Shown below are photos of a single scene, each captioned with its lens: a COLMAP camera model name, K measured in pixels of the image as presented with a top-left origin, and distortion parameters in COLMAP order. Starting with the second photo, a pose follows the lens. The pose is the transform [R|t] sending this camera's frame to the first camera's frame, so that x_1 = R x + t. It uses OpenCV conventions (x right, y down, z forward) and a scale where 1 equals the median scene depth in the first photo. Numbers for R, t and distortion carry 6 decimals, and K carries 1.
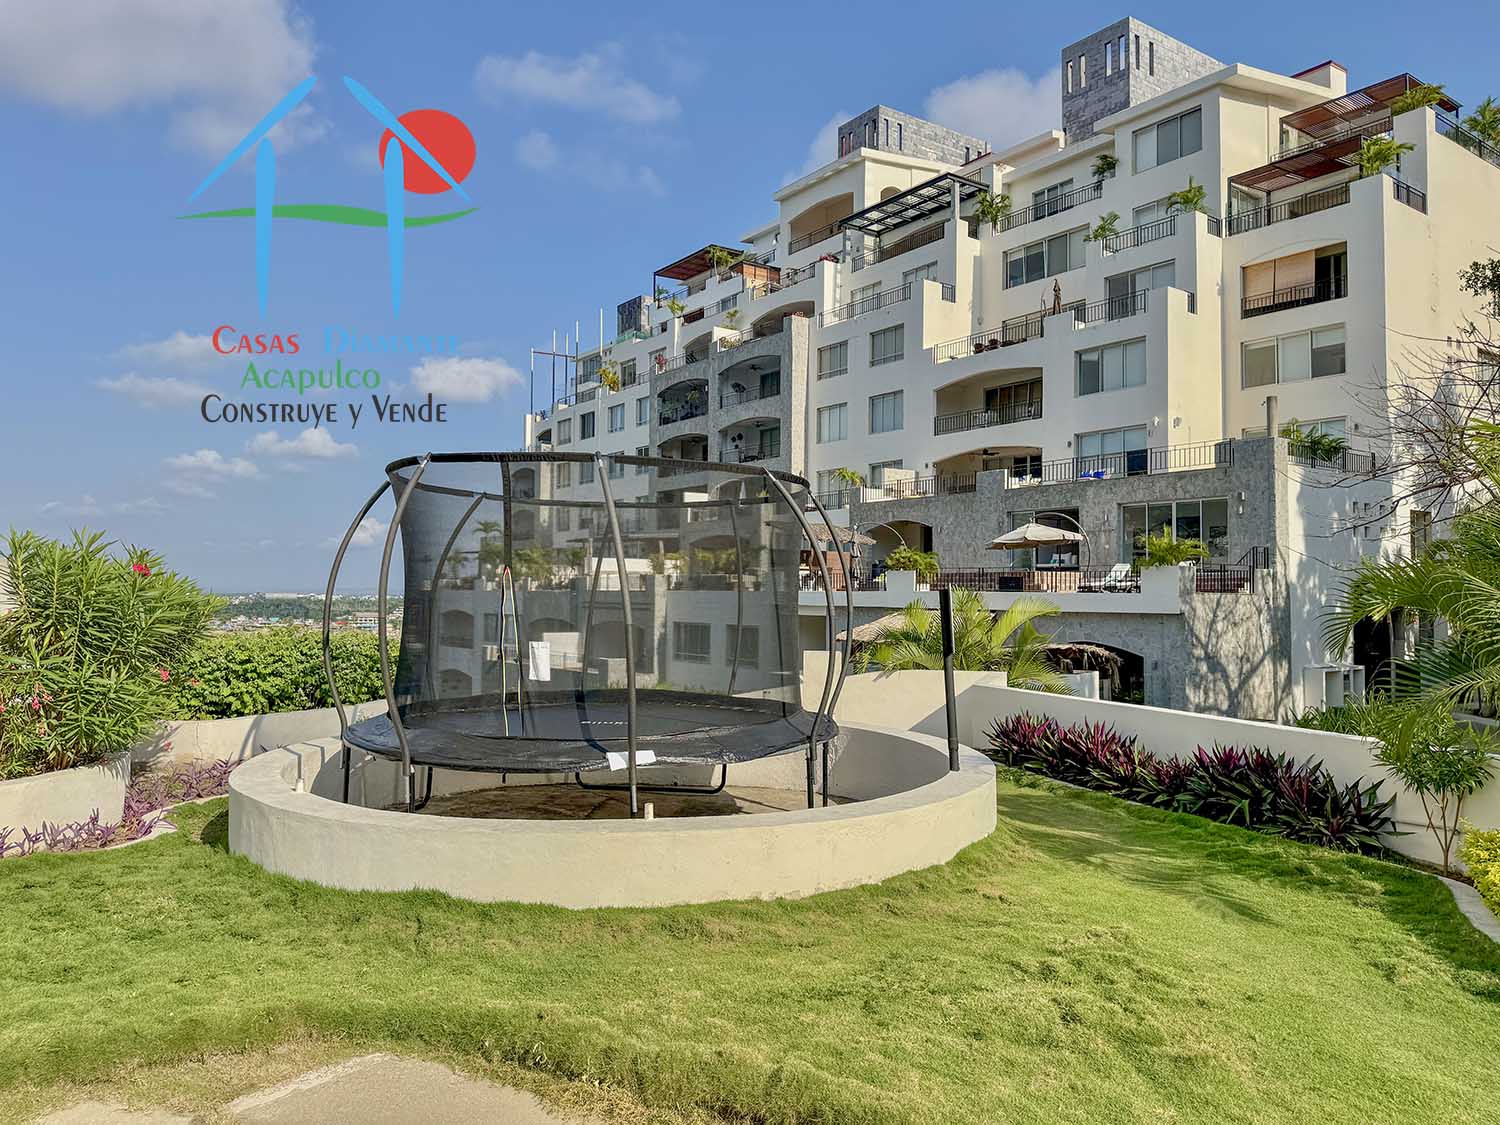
lens RADIAL K [[1053.9, 0, 759.8], [0, 1053.9, 557.4], [0, 0, 1]] dist [0.055772, -0.078687]
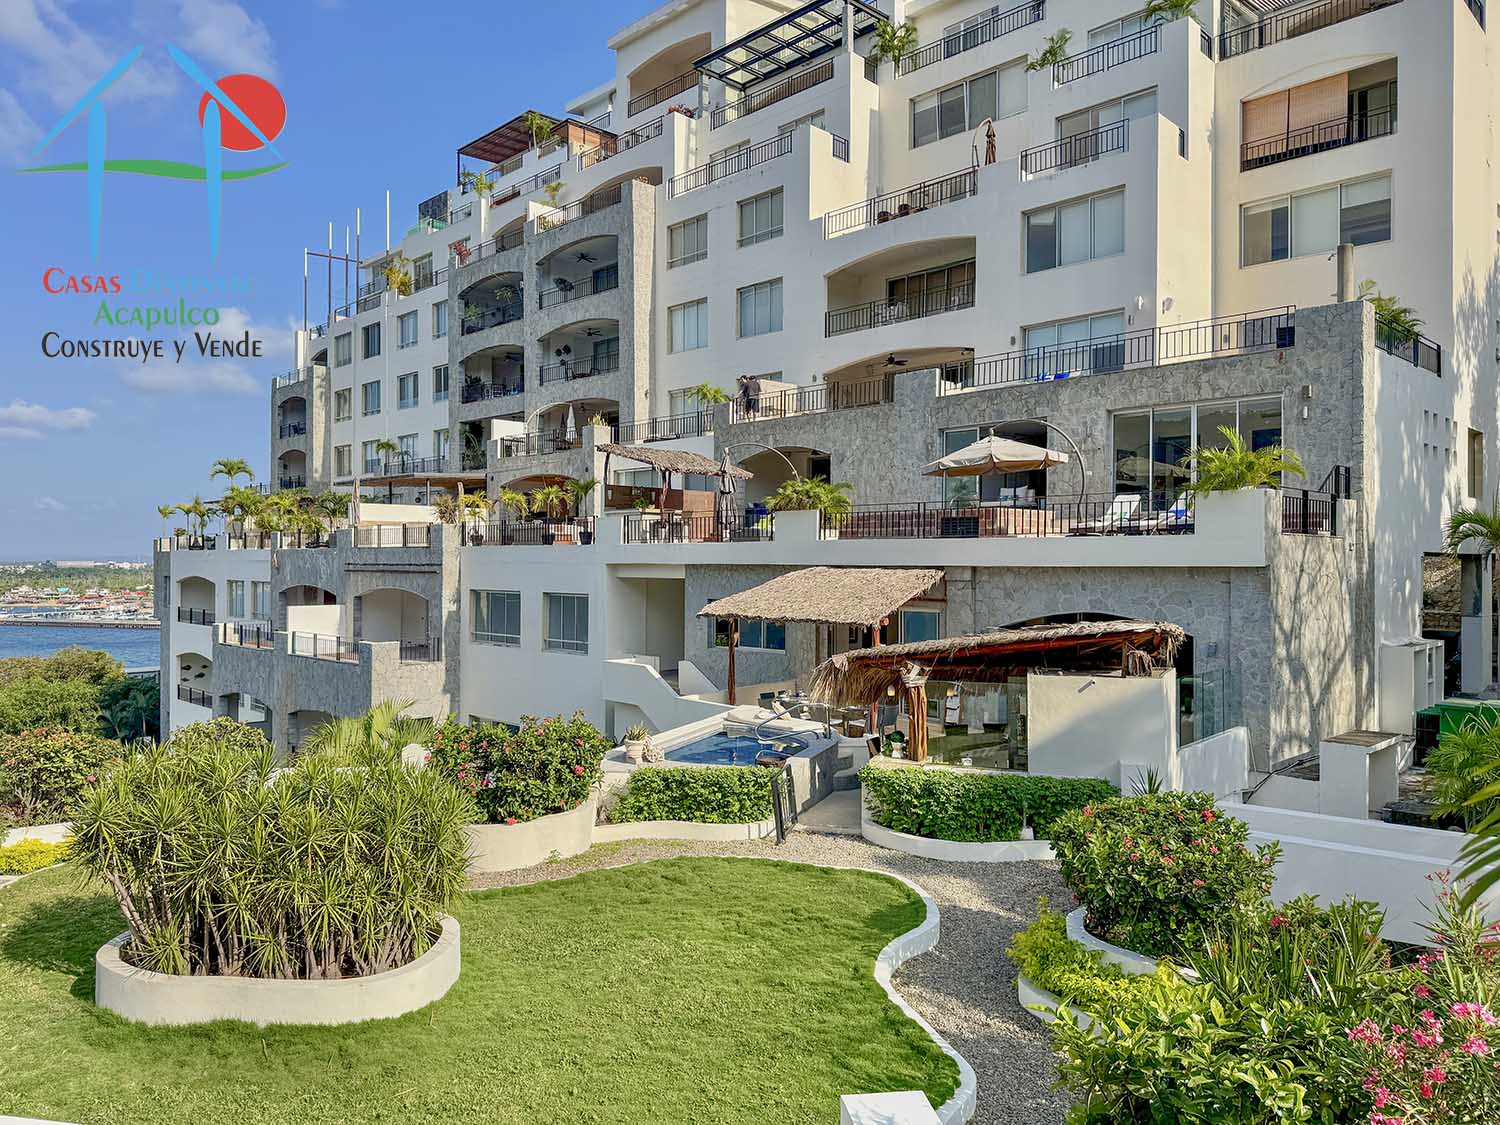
lens RADIAL K [[1053.9, 0, 750.6], [0, 1053.9, 567.5], [0, 0, 1]] dist [0.055772, -0.078687]
pose [[0.990451, -0.009355, 0.137549, 0.008363], [0.003345, 0.999032, 0.043861, 0.015243], [-0.137826, -0.042982, 0.989523, 0.258507]]
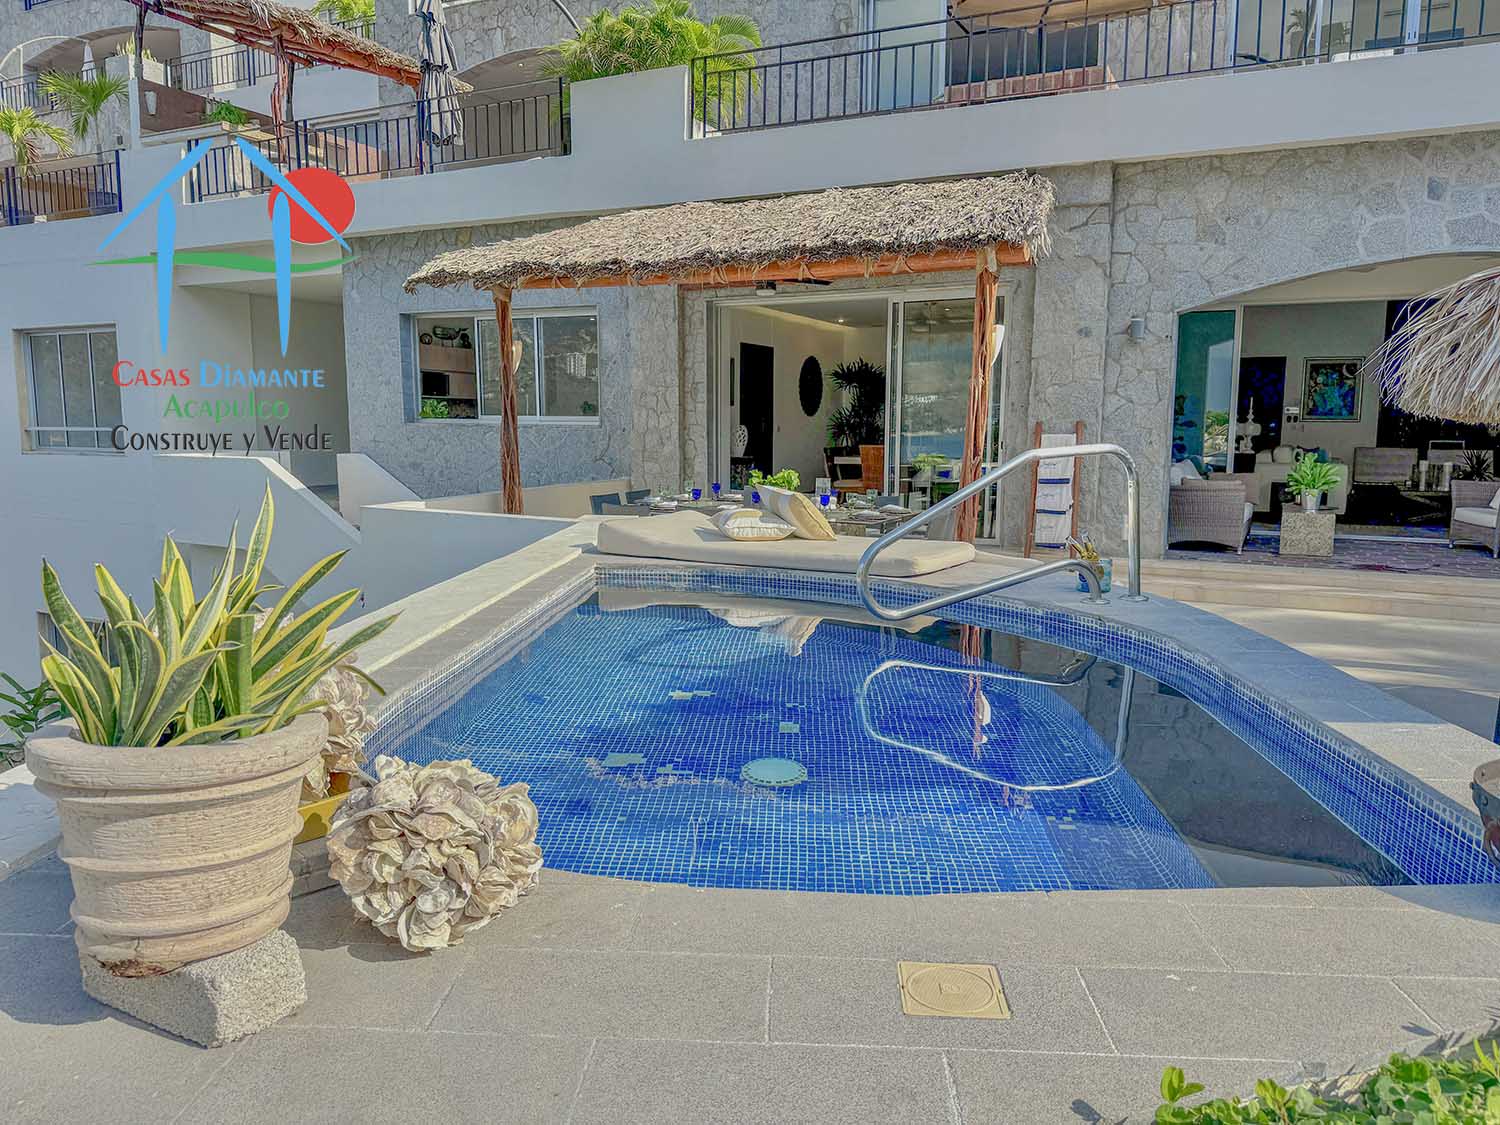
lens RADIAL K [[1053.9, 0, 753.4], [0, 1053.9, 562.2], [0, 0, 1]] dist [0.055772, -0.078687]
pose [[0.888233, -0.066477, 0.454557, 0.017874], [-0.010946, 0.986131, 0.165607, 0.075295], [-0.459262, -0.152073, 0.875187, 0.555307]]
